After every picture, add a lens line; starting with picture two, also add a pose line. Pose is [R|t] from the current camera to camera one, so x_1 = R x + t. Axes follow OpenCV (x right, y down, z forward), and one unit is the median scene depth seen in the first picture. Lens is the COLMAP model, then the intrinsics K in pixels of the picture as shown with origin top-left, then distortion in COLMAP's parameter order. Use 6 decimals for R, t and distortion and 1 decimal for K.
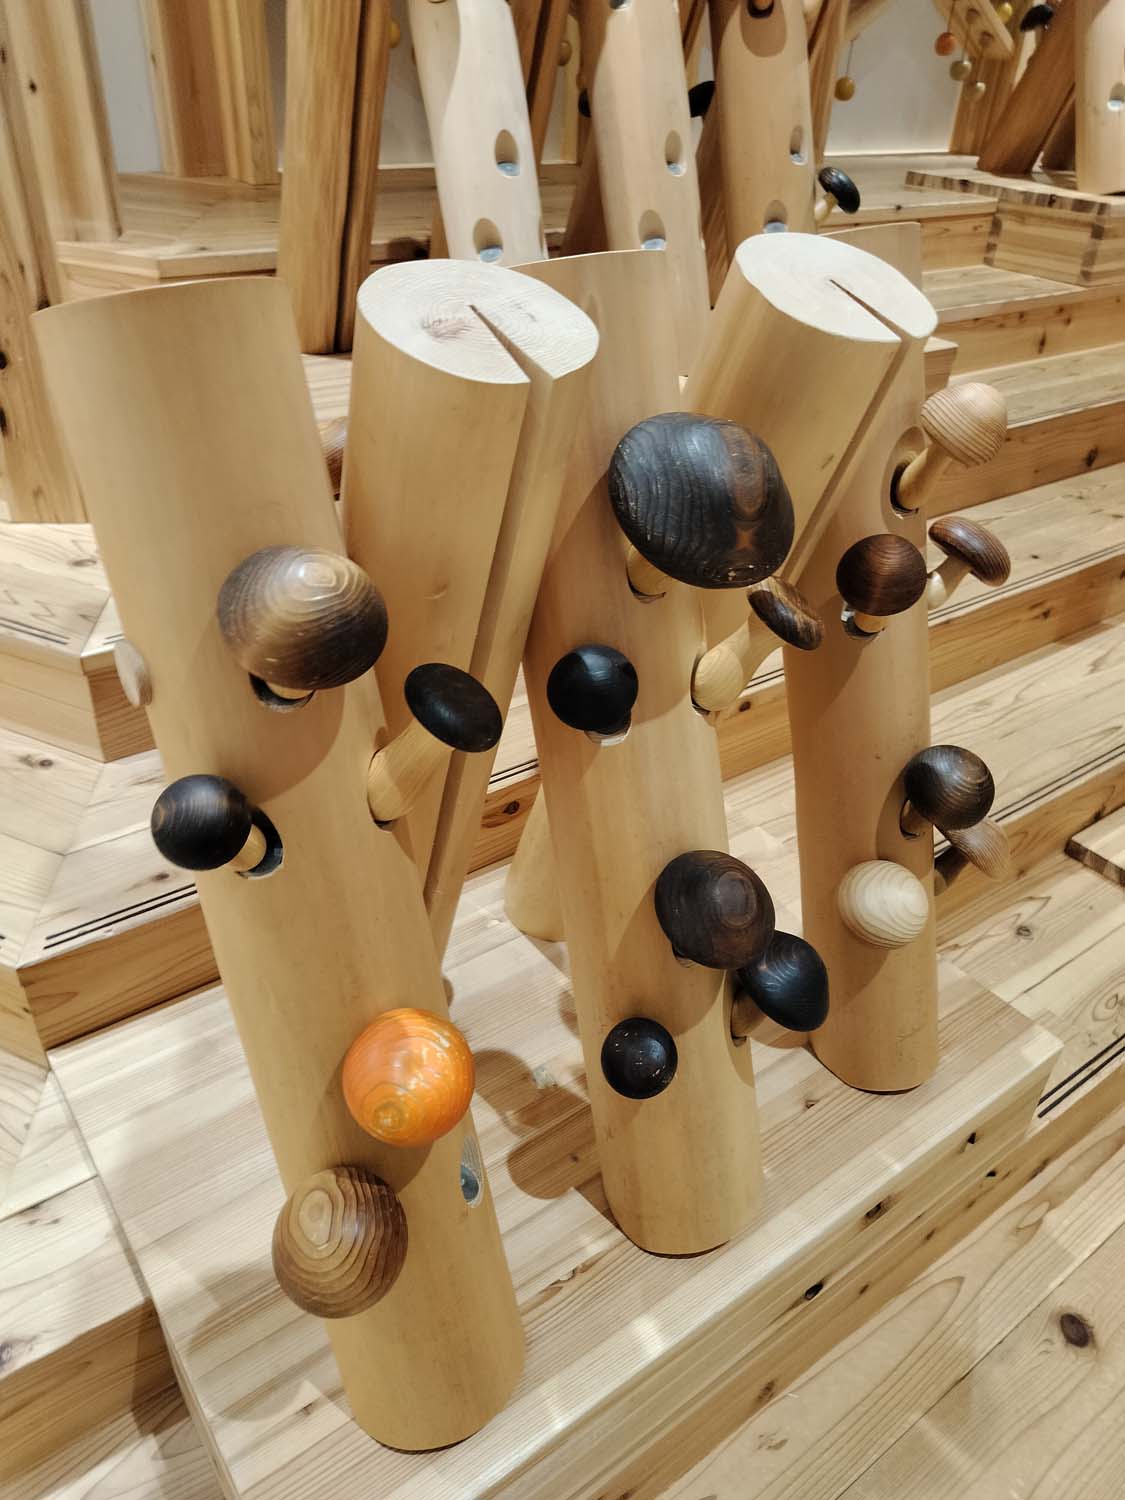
lens RADIAL K [[1063.9, 0, 563.8], [0, 1063.9, 753.5], [0, 0, 1]] dist [0.007063, -0.004819]
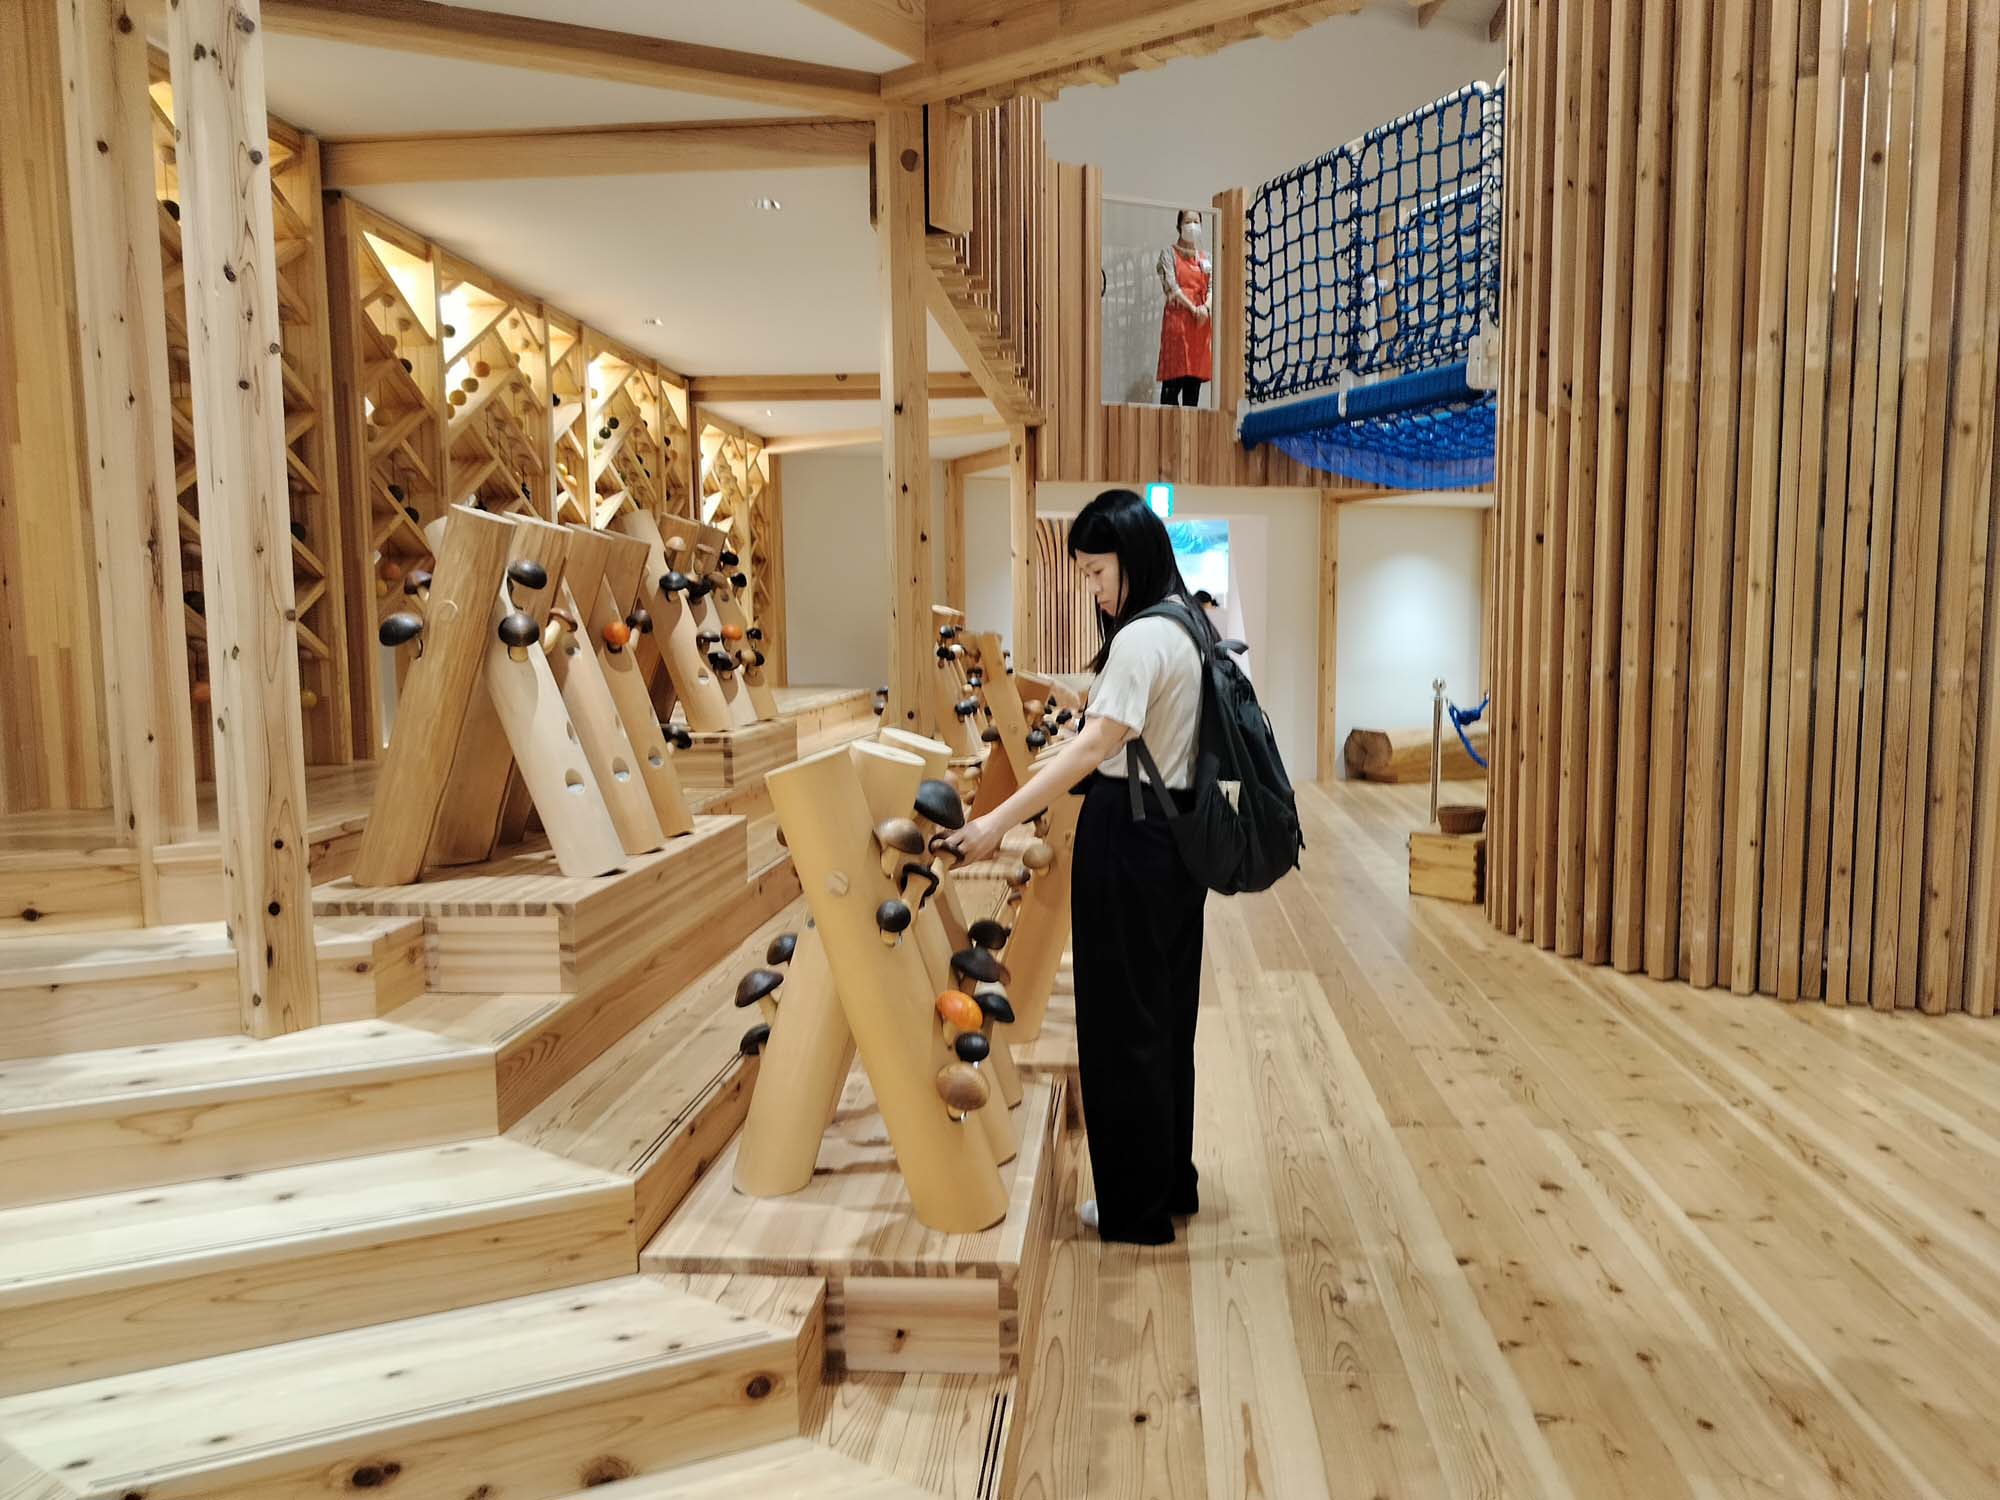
lens RADIAL K [[1418.6, 0, 1001.4], [0, 1418.6, 753.1], [0, 0, 1]] dist [0.007063, -0.004819]
pose [[0.652454, -0.119291, 0.748380, -0.715748], [0.460972, 0.846300, -0.266986, 0.204929], [-0.601505, 0.519178, 0.607162, -0.413259]]
